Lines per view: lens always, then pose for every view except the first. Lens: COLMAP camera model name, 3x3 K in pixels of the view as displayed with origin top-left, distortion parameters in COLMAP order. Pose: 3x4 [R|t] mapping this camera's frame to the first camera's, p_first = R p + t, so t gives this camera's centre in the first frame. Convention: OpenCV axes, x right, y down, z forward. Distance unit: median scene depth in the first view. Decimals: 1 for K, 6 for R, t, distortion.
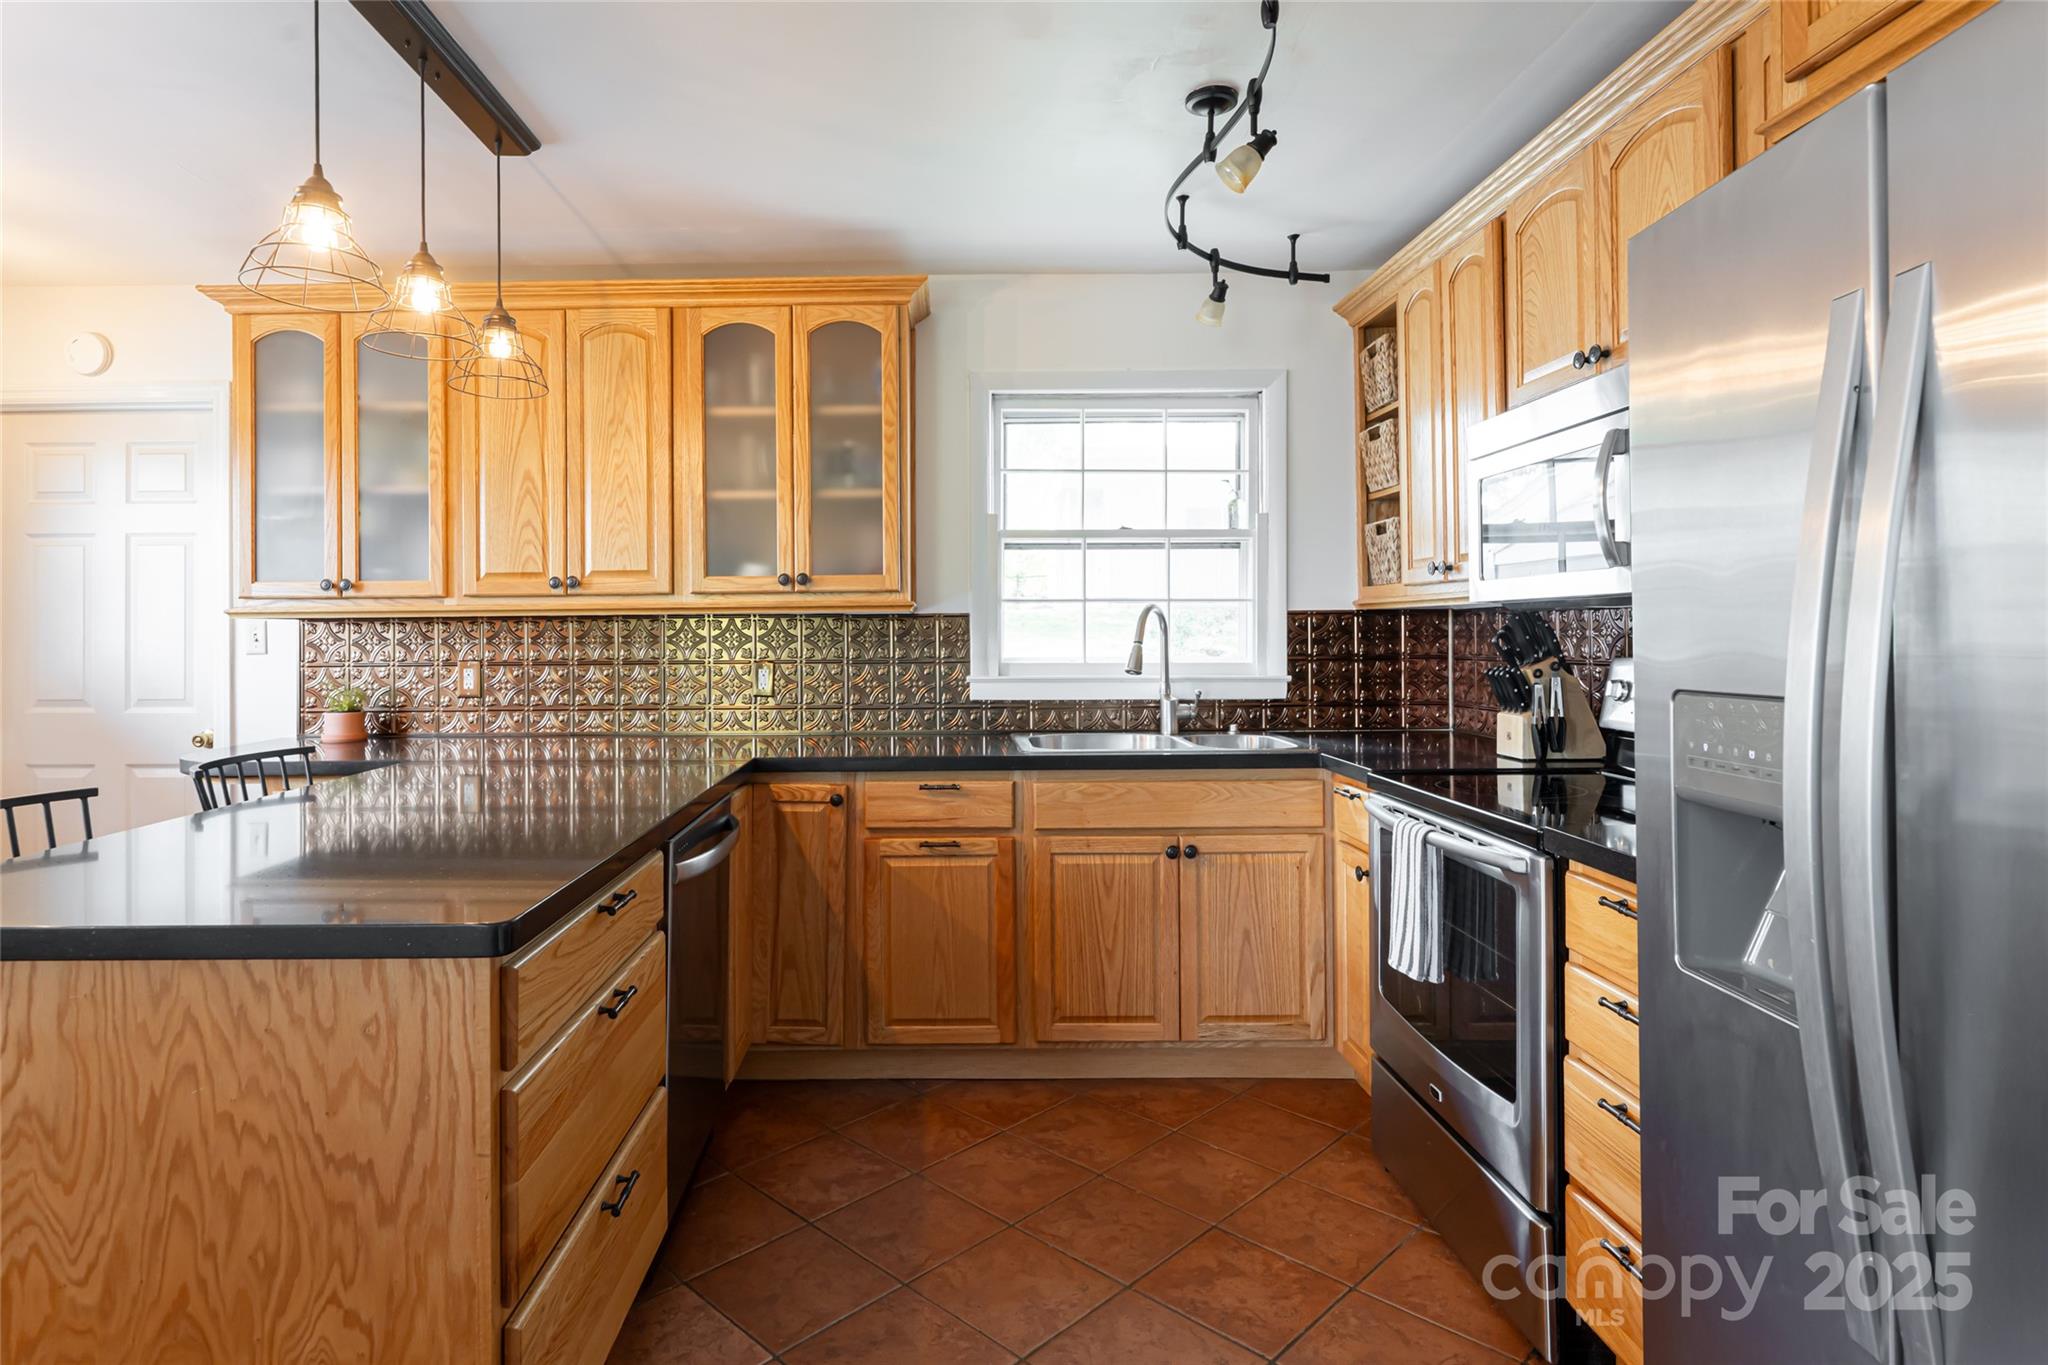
lens RADIAL K [[1071.0, 0, 936.4], [0, 1071.0, 618.1], [0, 0, 1]] dist [0.004134, -0.002051]
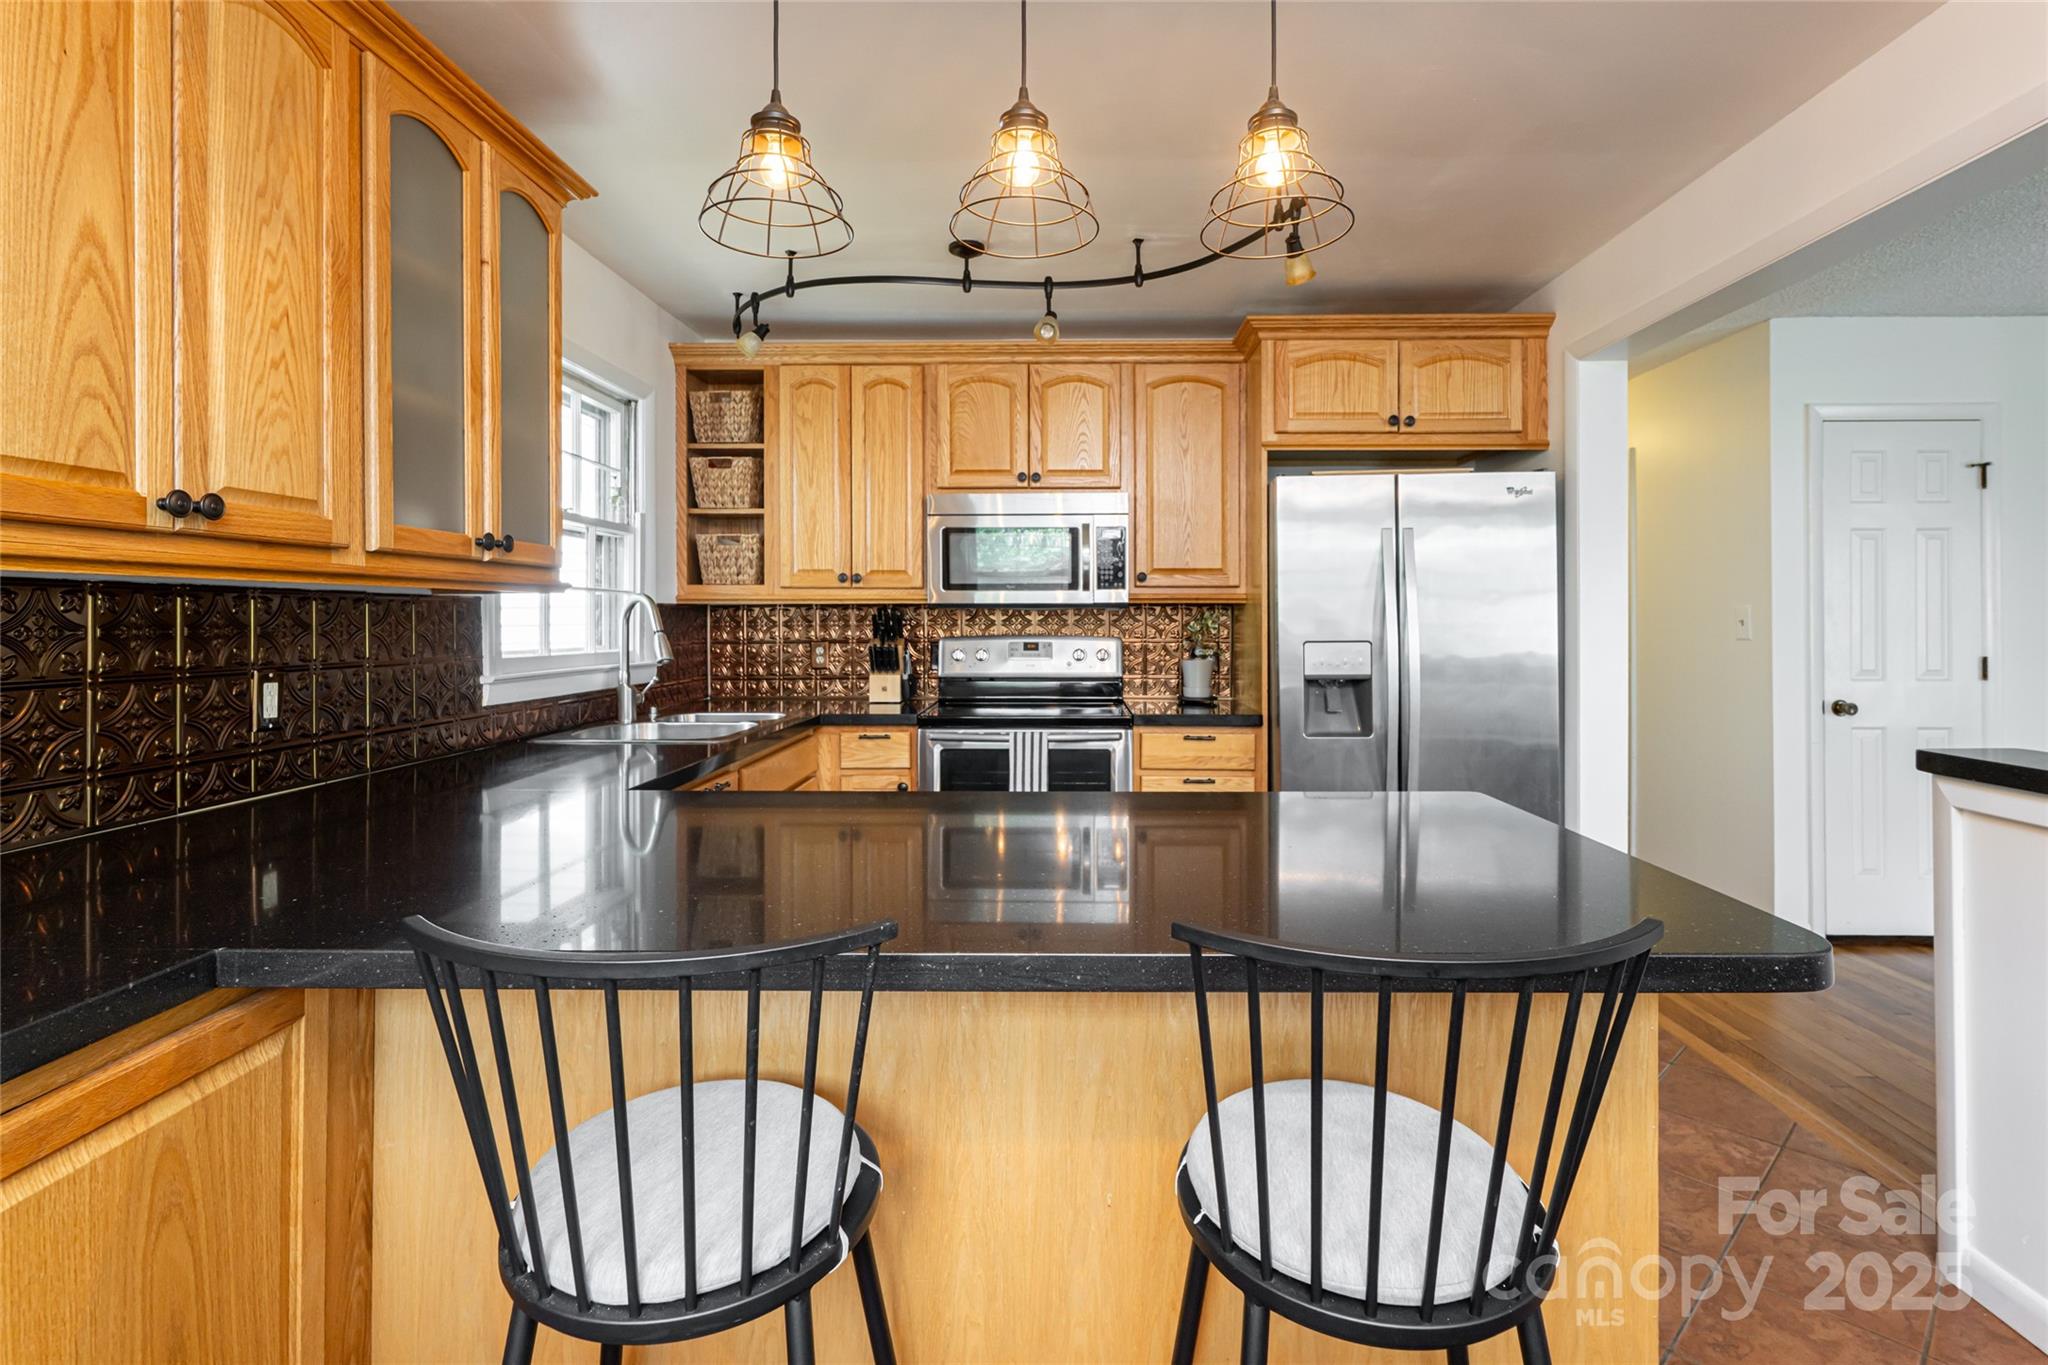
lens RADIAL K [[988.6, 0, 1071.3], [0, 988.6, 611.1], [0, 0, 1]] dist [0.000763, -0.000344]
pose [[-0.015421, 0.015327, 0.999764, -0.766958], [-0.010669, 0.999823, -0.015493, 0.013721], [-0.999824, -0.010906, -0.015255, 0.633107]]
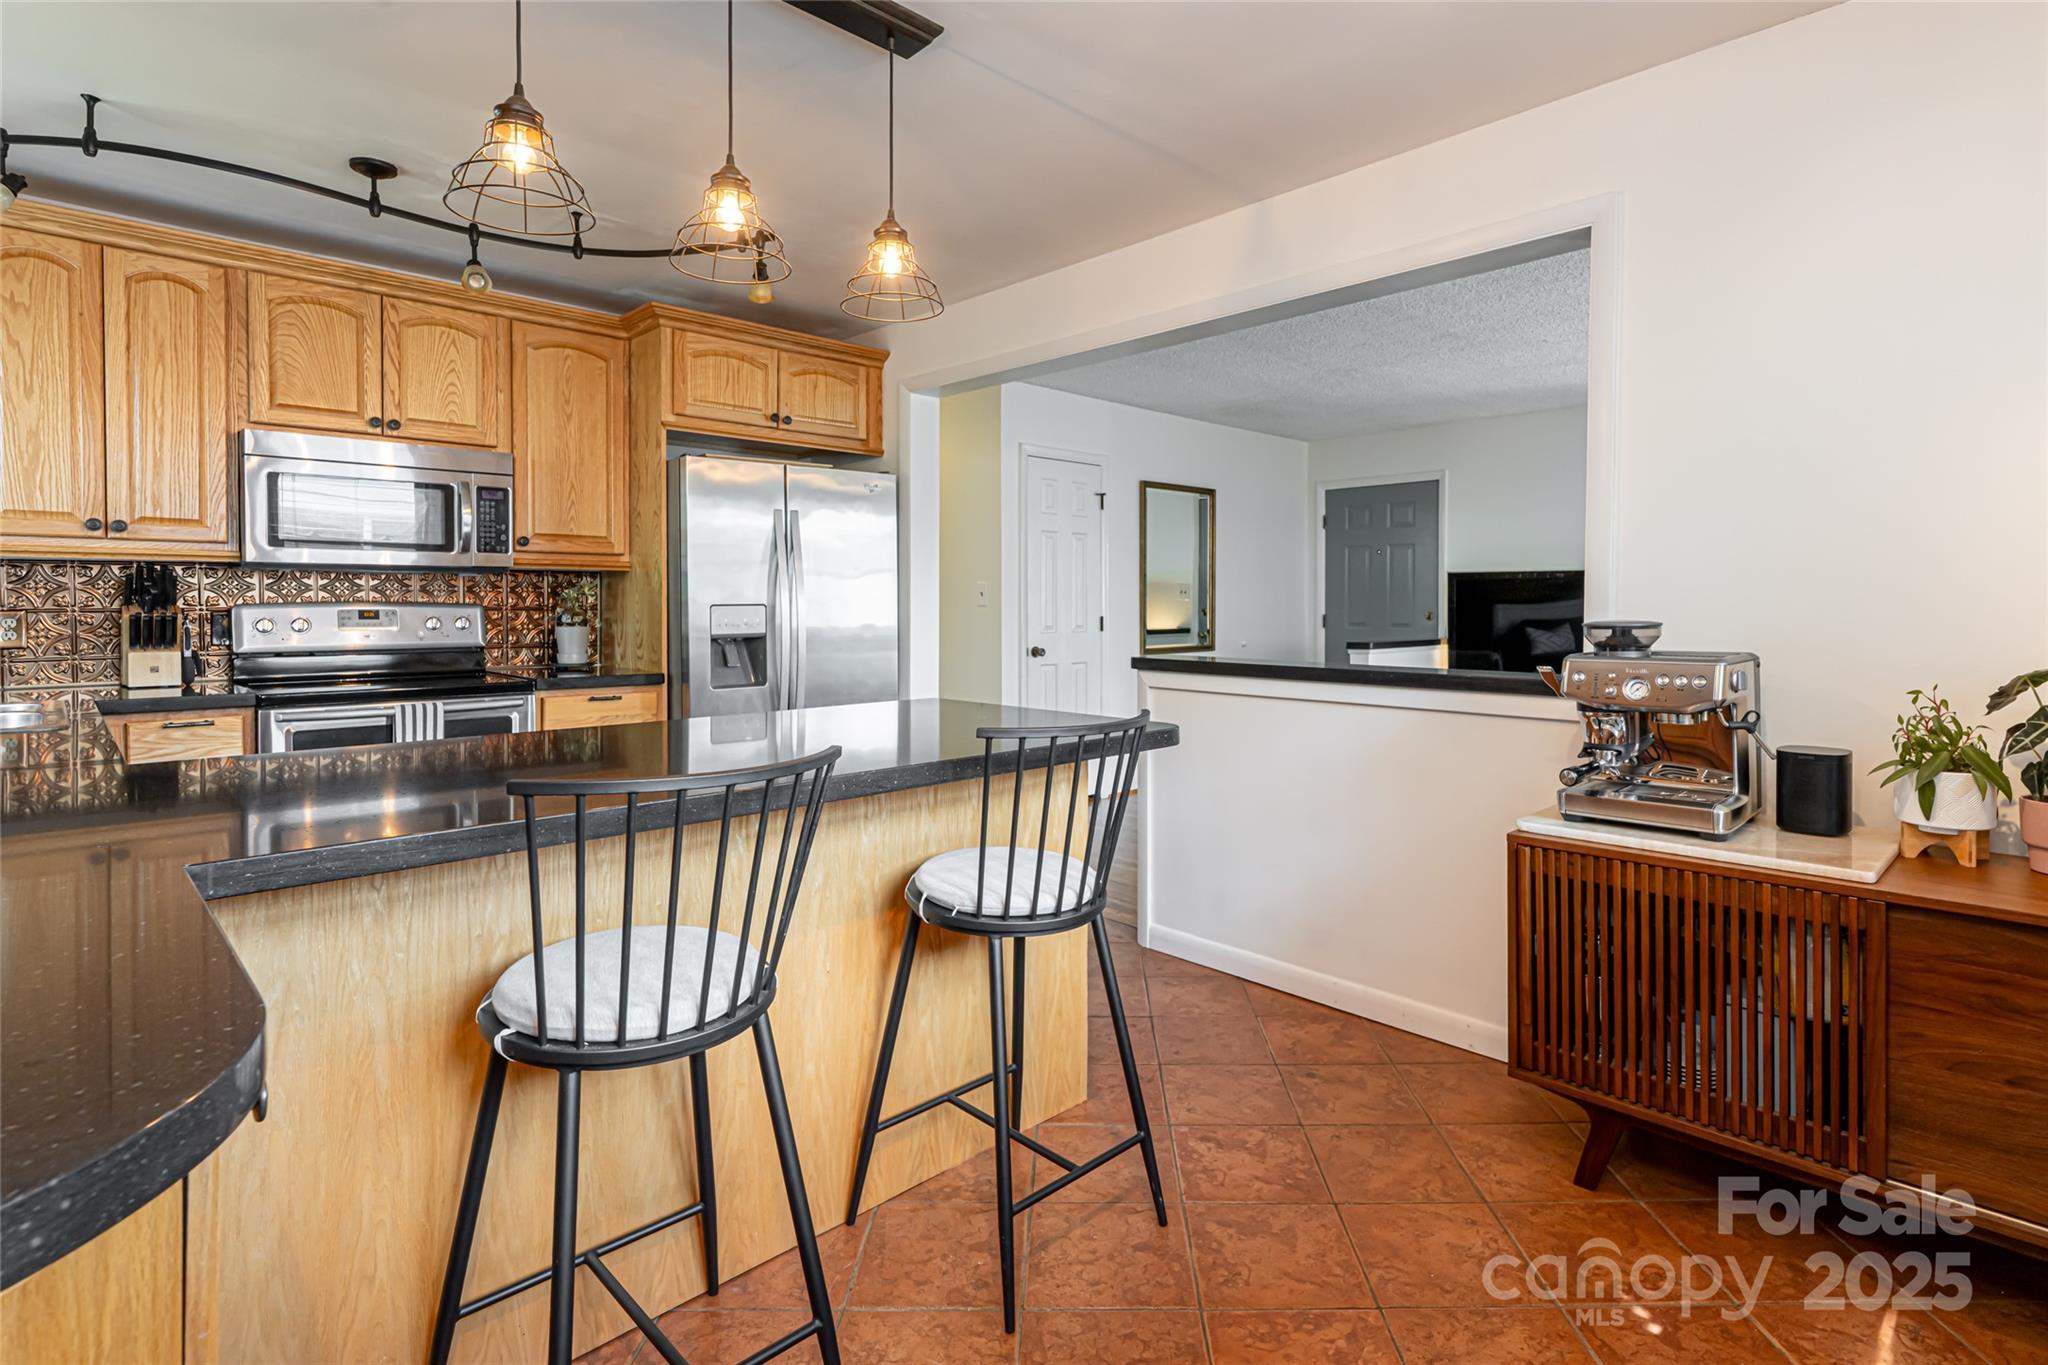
lens RADIAL K [[988.6, 0, 1124.4], [0, 988.6, 618.6], [0, 0, 1]] dist [0.000763, -0.000344]
pose [[-0.751270, -0.003844, 0.659984, -0.880883], [-0.001834, 0.999991, 0.003737, 0.039158], [-0.659993, 0.001597, -0.751270, 0.942751]]
